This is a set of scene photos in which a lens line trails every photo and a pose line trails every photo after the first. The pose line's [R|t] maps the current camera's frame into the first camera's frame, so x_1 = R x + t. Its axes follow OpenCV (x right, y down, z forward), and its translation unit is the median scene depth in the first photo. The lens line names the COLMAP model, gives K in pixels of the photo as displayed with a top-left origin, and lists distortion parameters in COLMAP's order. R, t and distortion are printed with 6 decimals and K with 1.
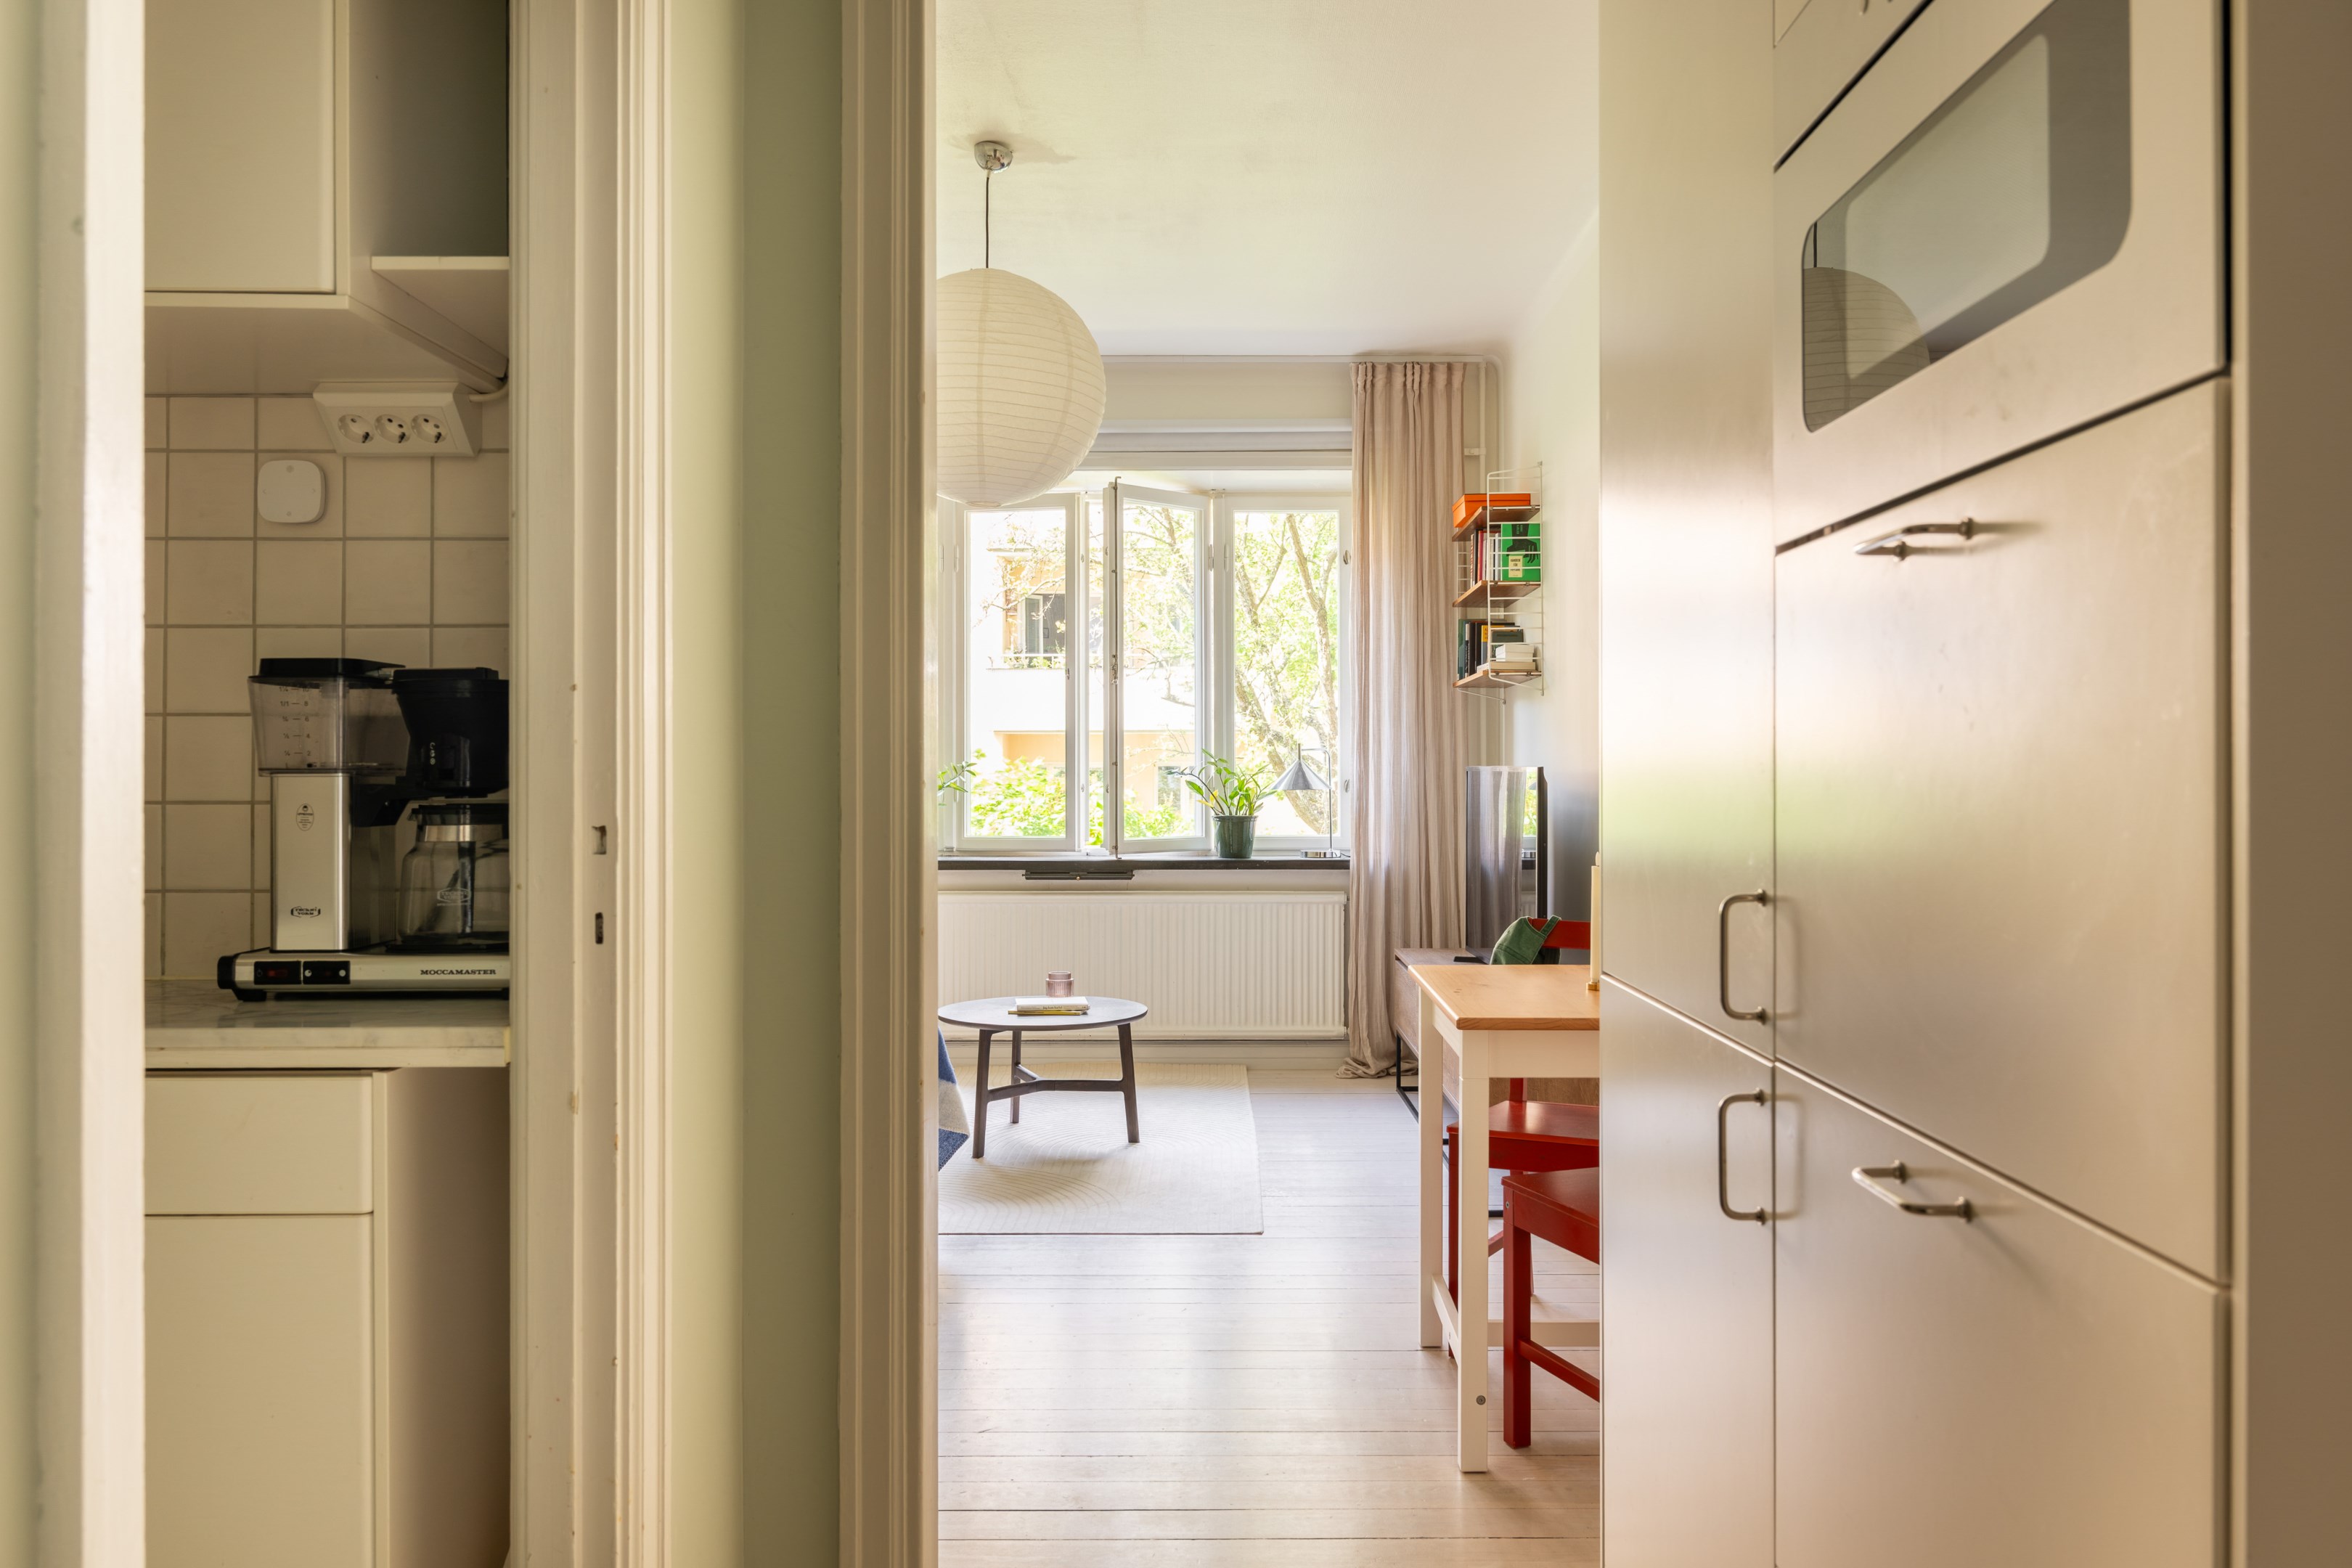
lens RADIAL K [[1655.8, 0, 1211.0], [0, 1655.8, 795.9], [0, 0, 1]] dist [-0.004428, -0.006832]
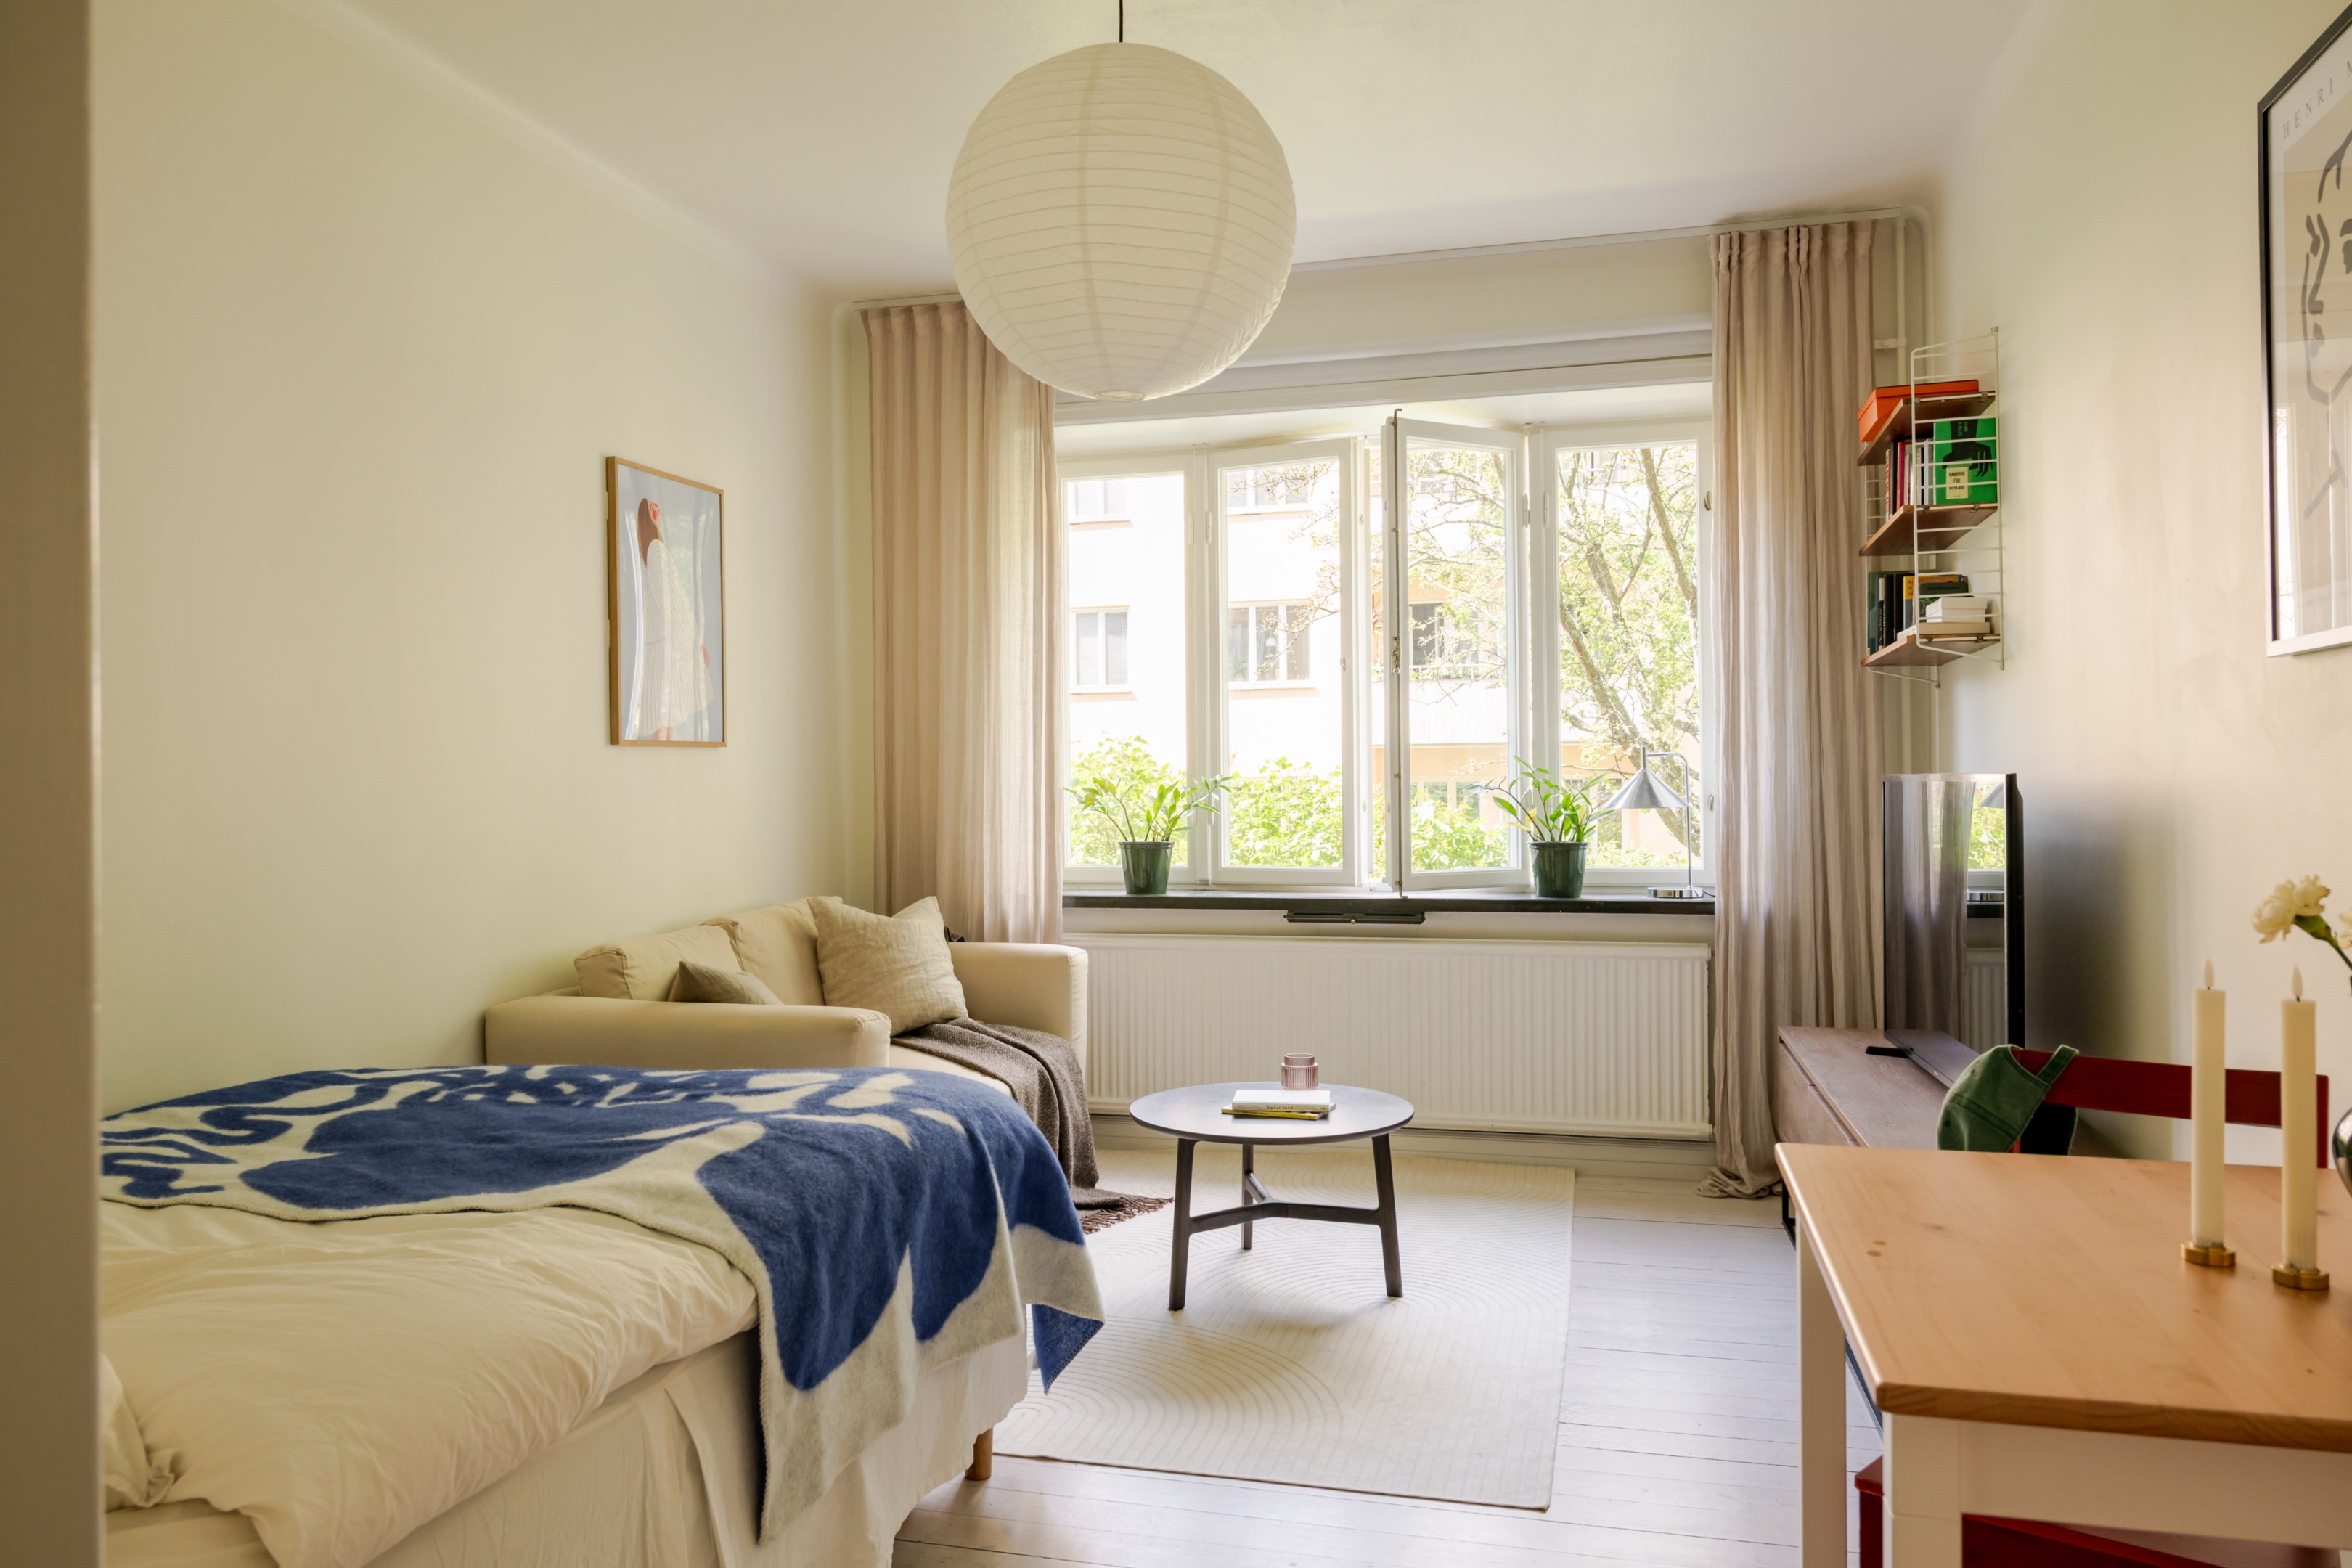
lens RADIAL K [[1612.3, 0, 1172.2], [0, 1612.3, 794.3], [0, 0, 1]] dist [-0.003763, -0.004901]
pose [[0.966521, -0.007415, -0.256481, 0.034760], [0.005022, 0.999938, -0.009985, -0.003712], [0.256539, 0.008363, 0.966498, 0.238720]]
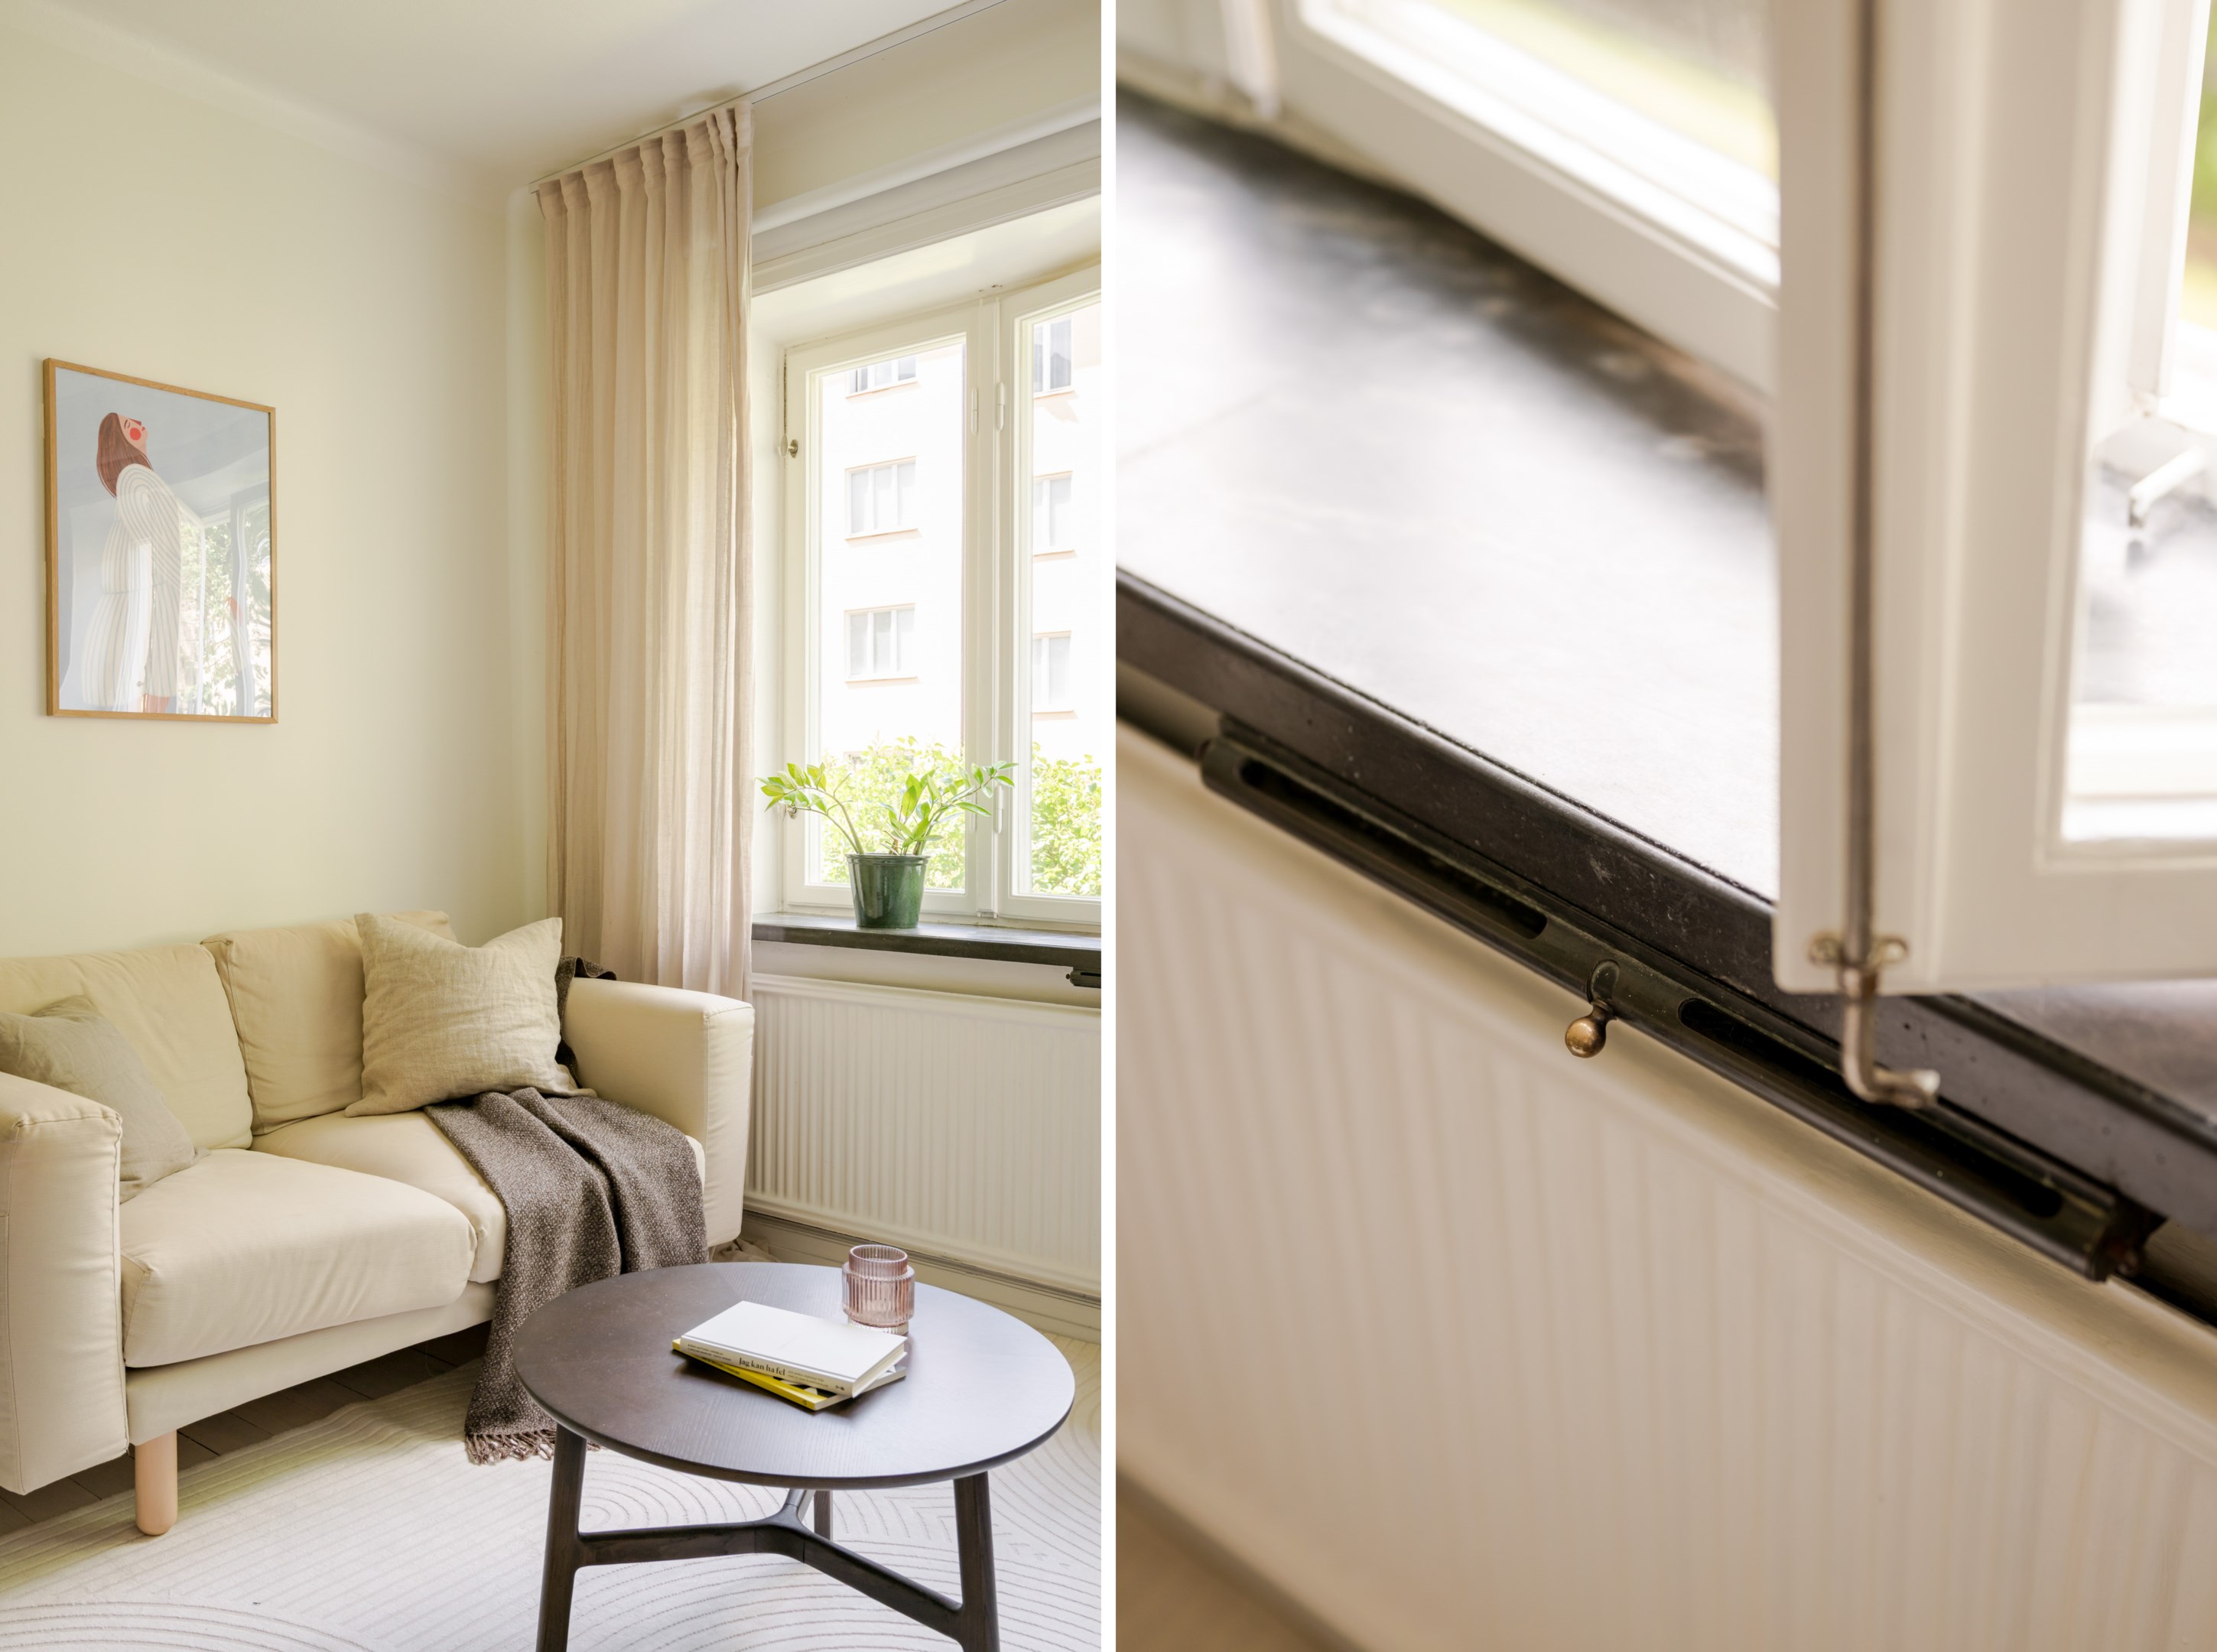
lens RADIAL K [[1298.1, 0, 766.4], [0, 1298.1, 812.3], [0, 0, 1]] dist [-0.002174, 0.000161]
pose [[0.706235, 0.005877, -0.707953, 0.115646], [-0.012036, 0.999921, -0.003705, -0.001006], [0.707875, 0.011138, 0.706250, 0.672008]]
